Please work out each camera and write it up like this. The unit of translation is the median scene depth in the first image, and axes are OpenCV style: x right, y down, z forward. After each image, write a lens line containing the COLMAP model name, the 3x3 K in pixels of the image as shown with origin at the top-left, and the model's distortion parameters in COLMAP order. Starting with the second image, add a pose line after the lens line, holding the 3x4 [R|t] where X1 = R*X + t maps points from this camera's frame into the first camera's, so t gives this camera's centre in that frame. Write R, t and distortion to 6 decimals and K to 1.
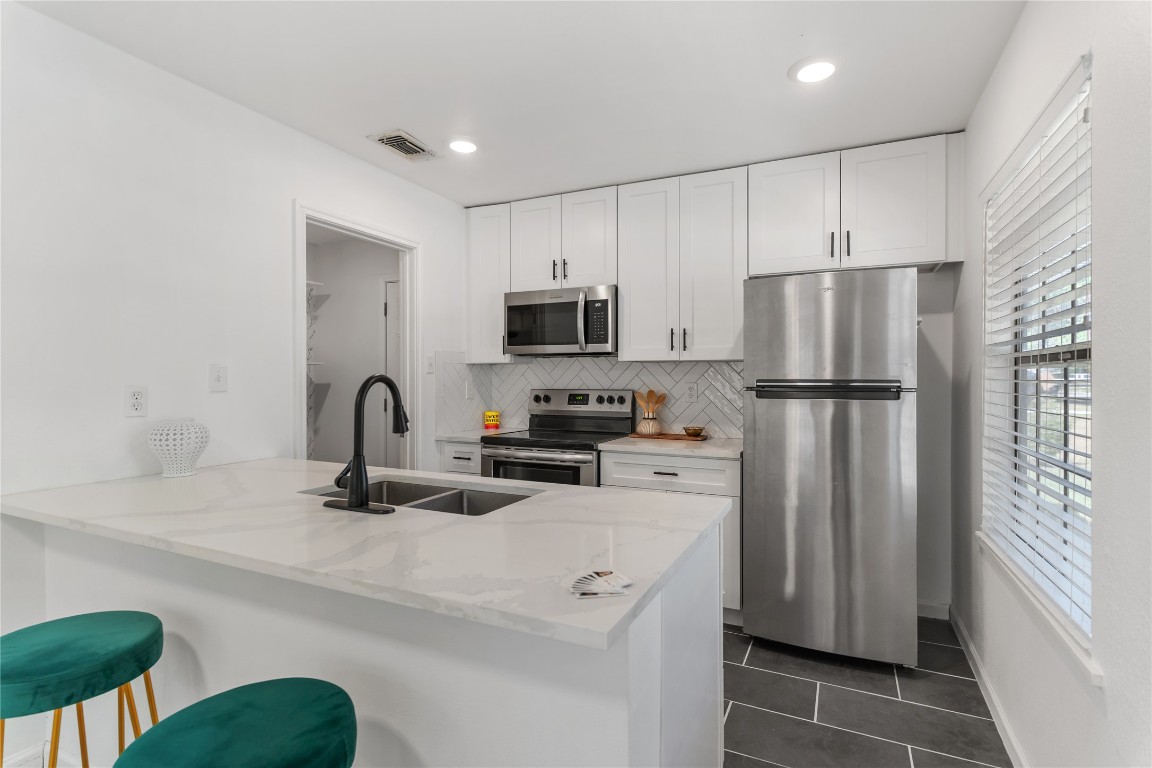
lens RADIAL K [[552.0, 0, 569.8], [0, 552.0, 383.2], [0, 0, 1]] dist [0.001055, -0.001601]
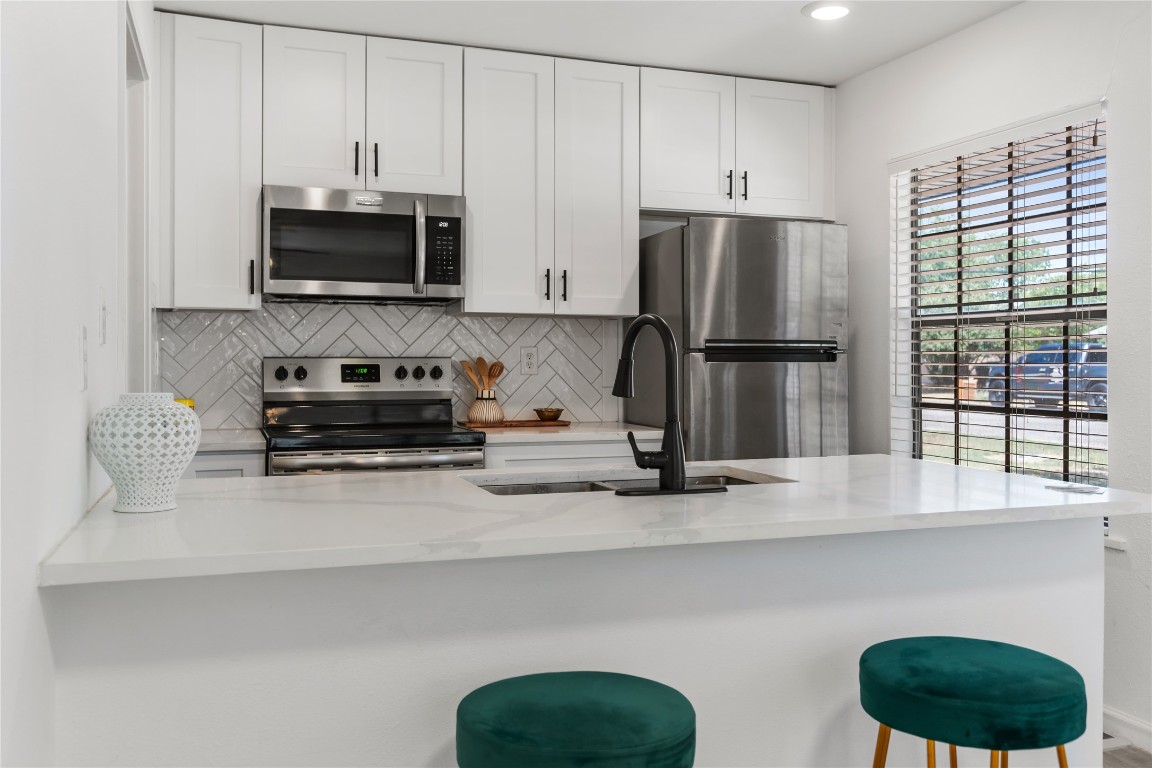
lens RADIAL K [[972.6, 0, 571.3], [0, 972.6, 374.3], [0, 0, 1]] dist [0.002264, 0.003926]
pose [[0.719968, -0.008696, 0.693953, -0.633674], [0.005633, 0.999962, 0.006687, 0.027454], [-0.693984, -0.000905, 0.719990, 0.069412]]
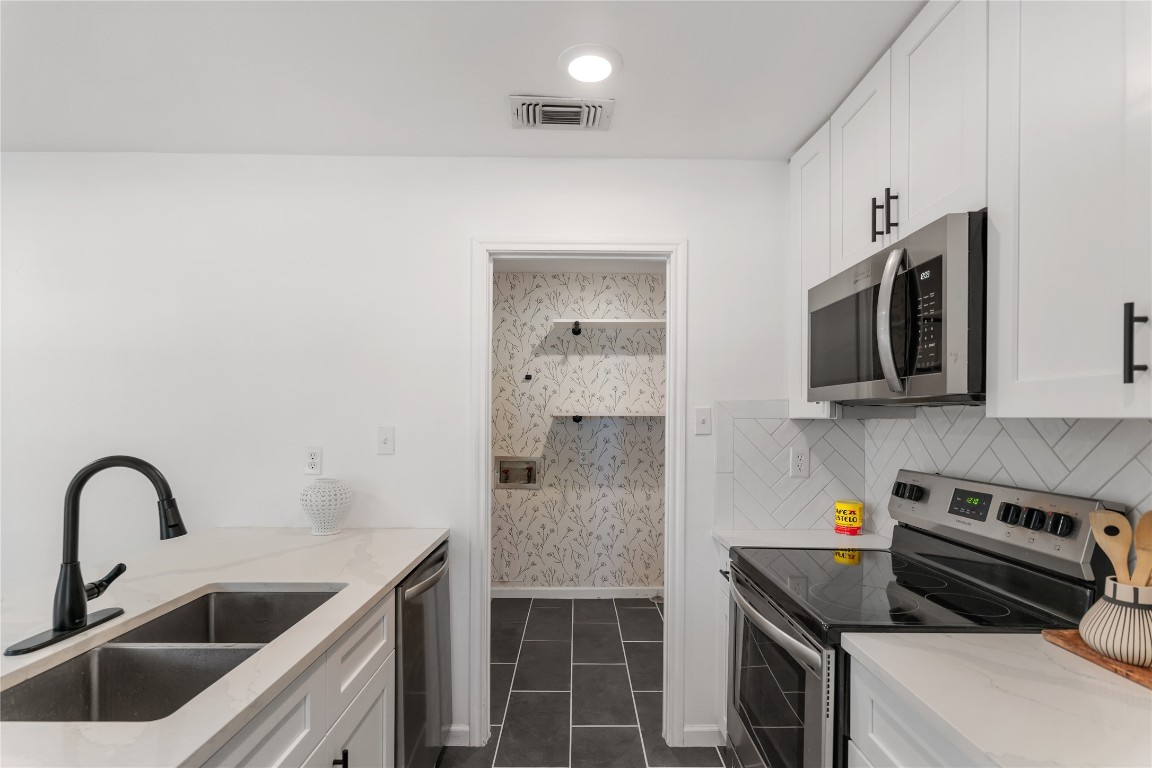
lens RADIAL K [[552.0, 0, 576.2], [0, 552.0, 424.3], [0, 0, 1]] dist [0.001055, -0.001601]
pose [[0.458406, 0.013141, -0.888646, 0.286565], [-0.013166, 0.999881, 0.007995, -0.036047], [0.888645, 0.008035, 0.458525, 0.597897]]
